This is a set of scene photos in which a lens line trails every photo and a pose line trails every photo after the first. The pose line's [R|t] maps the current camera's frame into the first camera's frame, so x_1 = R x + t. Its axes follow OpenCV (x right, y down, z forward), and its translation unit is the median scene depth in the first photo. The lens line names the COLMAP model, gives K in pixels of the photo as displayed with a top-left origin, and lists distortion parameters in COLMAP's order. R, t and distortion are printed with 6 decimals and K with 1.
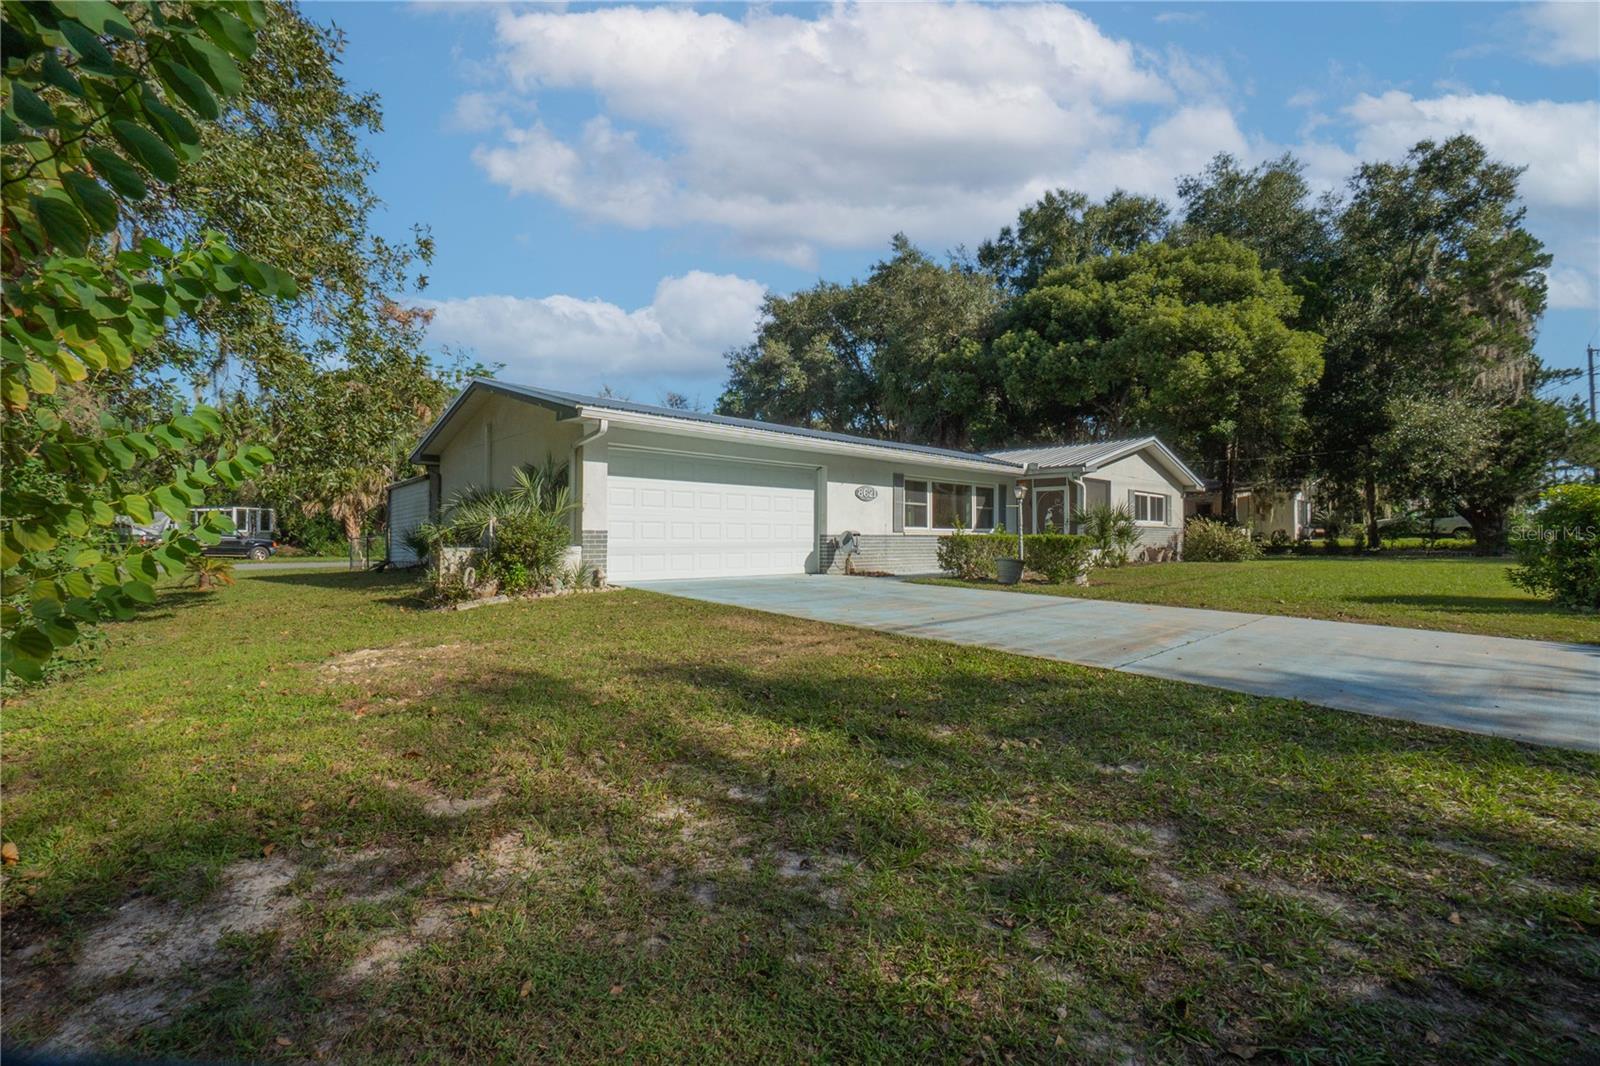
lens RADIAL K [[675.9, 0, 808.2], [0, 675.9, 535.2], [0, 0, 1]] dist [0.000312, 0.000030]
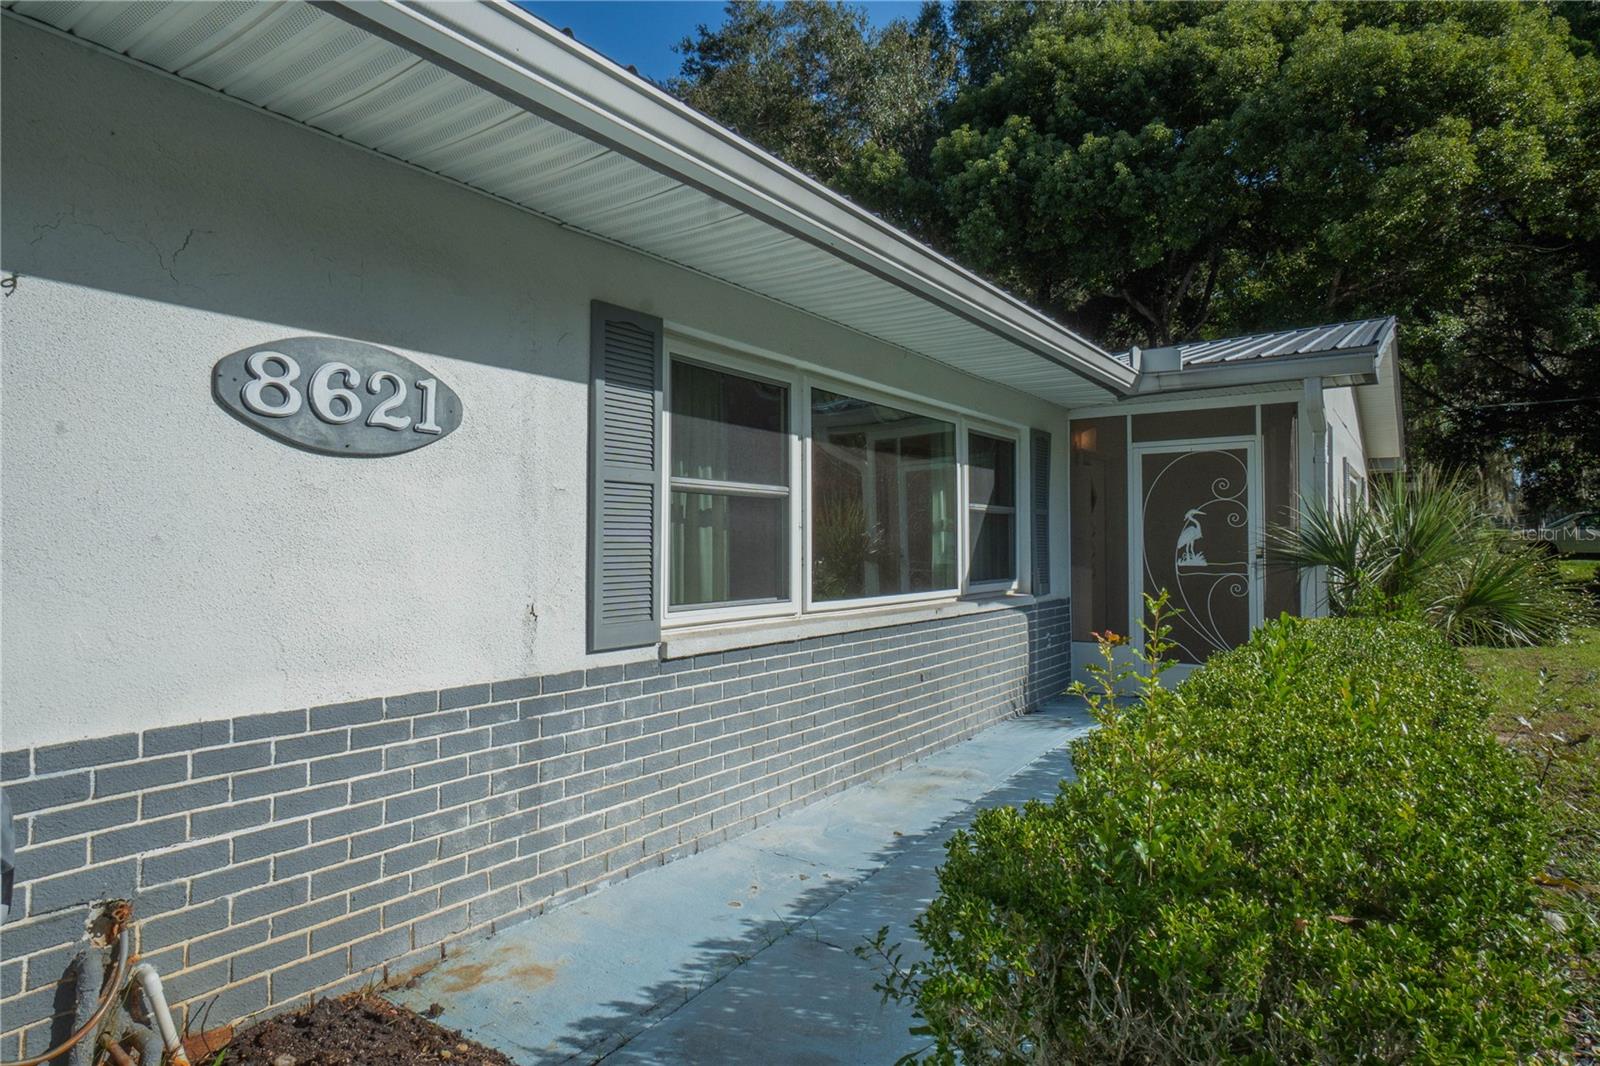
lens RADIAL K [[865.2, 0, 800.0], [0, 865.2, 533.0], [0, 0, 1]] dist [-0.000545, -0.000298]
pose [[0.983152, 0.001090, 0.182786, 0.116907], [0.000488, 0.999963, -0.008591, -0.027100], [-0.182788, 0.008536, 0.983115, 0.661654]]
